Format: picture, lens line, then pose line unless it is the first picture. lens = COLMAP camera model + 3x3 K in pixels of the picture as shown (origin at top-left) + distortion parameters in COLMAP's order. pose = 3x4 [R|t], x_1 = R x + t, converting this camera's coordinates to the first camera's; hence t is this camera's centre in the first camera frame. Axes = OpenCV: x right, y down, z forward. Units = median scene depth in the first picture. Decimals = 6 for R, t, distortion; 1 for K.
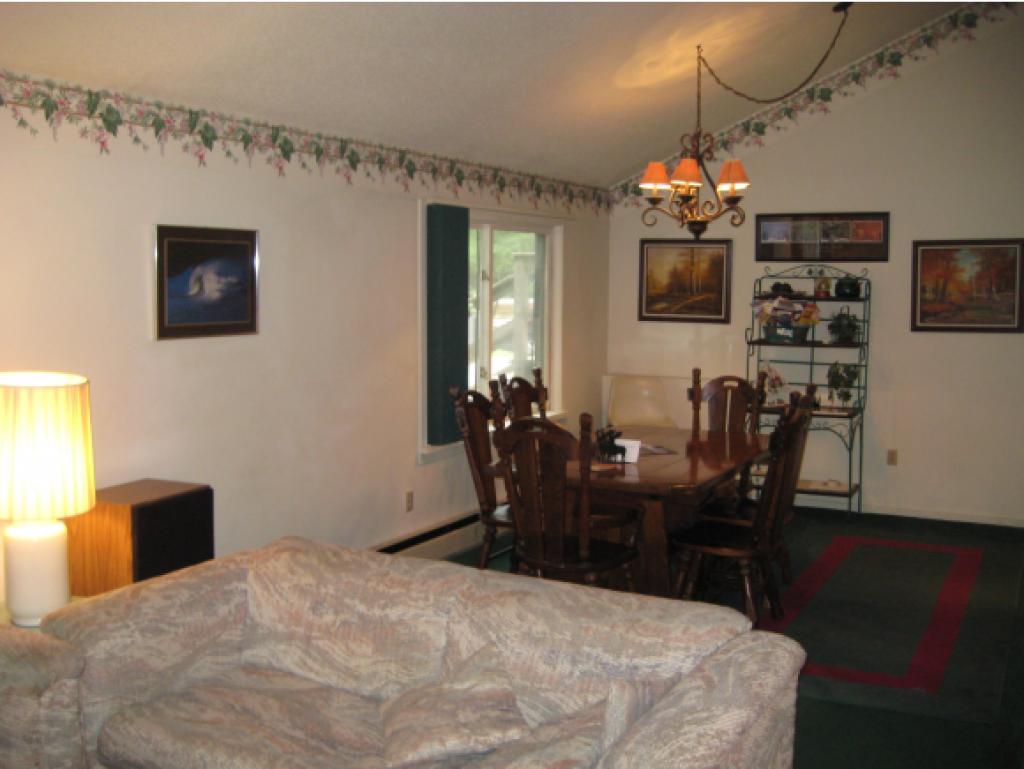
lens RADIAL K [[1072.4, 0, 510.4], [0, 1072.4, 390.9], [0, 0, 1]] dist [-0.159846, 0.212594]
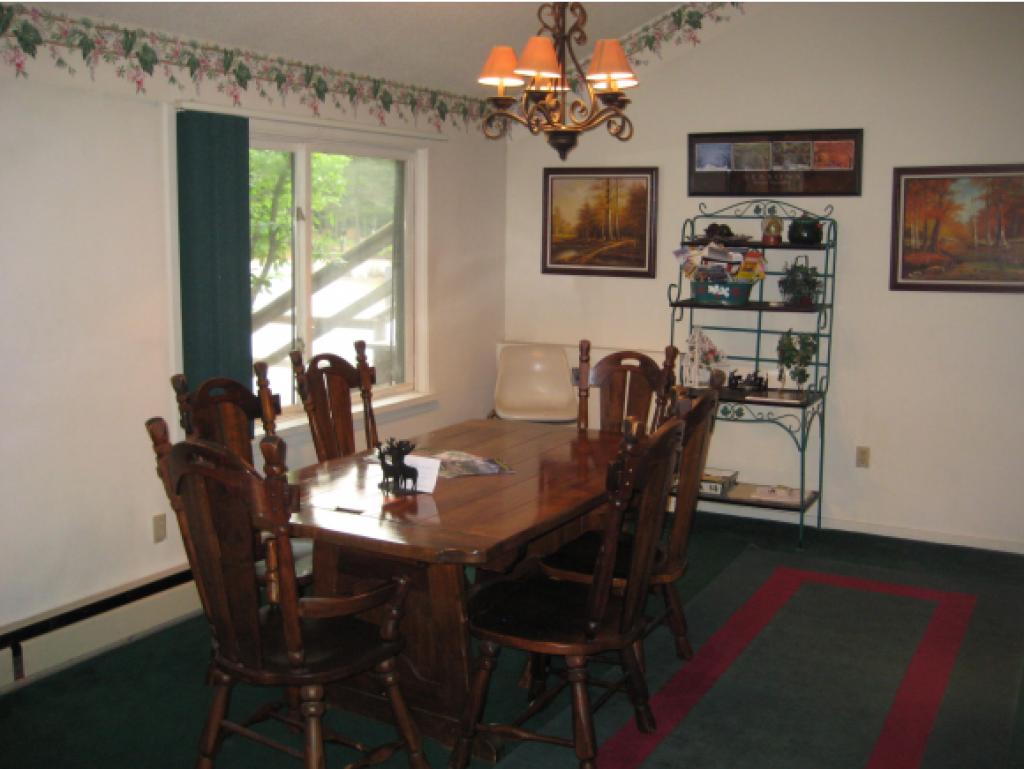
lens RADIAL K [[1072.4, 0, 510.4], [0, 1072.4, 390.9], [0, 0, 1]] dist [-0.159846, 0.212594]
pose [[0.999771, 0.004894, -0.020829, 0.126542], [-0.003900, 0.998864, 0.047484, -0.019370], [0.021038, -0.047391, 0.998655, 0.243433]]
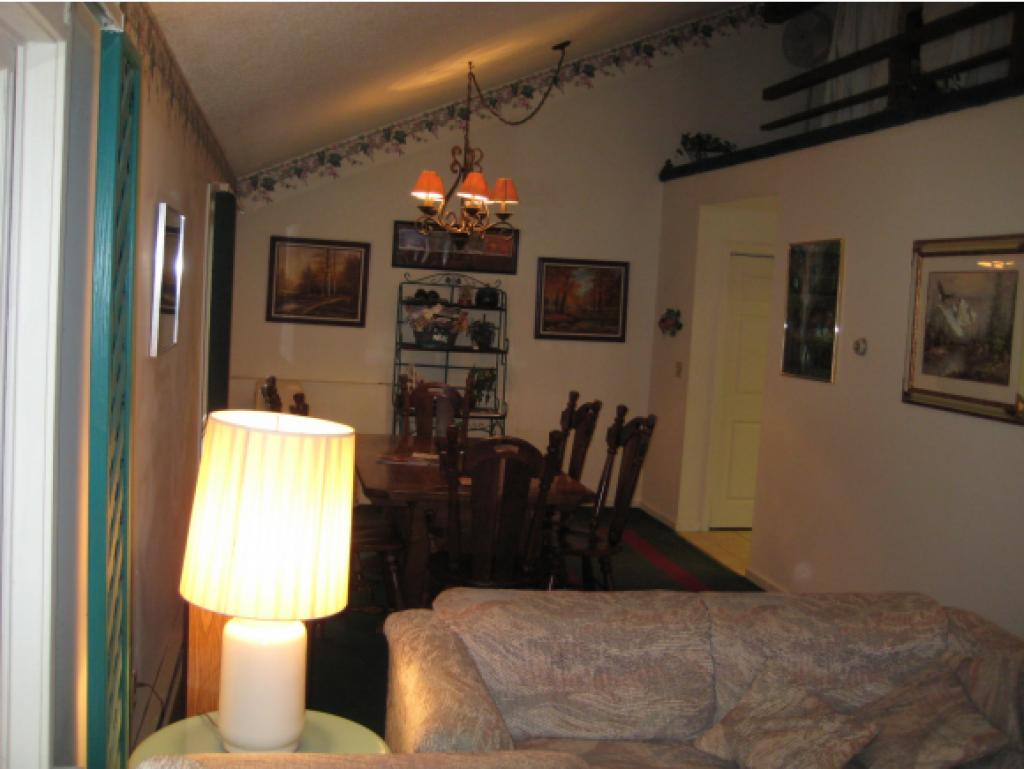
lens RADIAL K [[1072.4, 0, 510.4], [0, 1072.4, 390.9], [0, 0, 1]] dist [-0.159846, 0.212594]
pose [[0.764787, -0.015237, 0.644103, -0.362769], [0.006670, 0.999854, 0.015733, -0.019162], [-0.644249, -0.007737, 0.764777, 0.149769]]
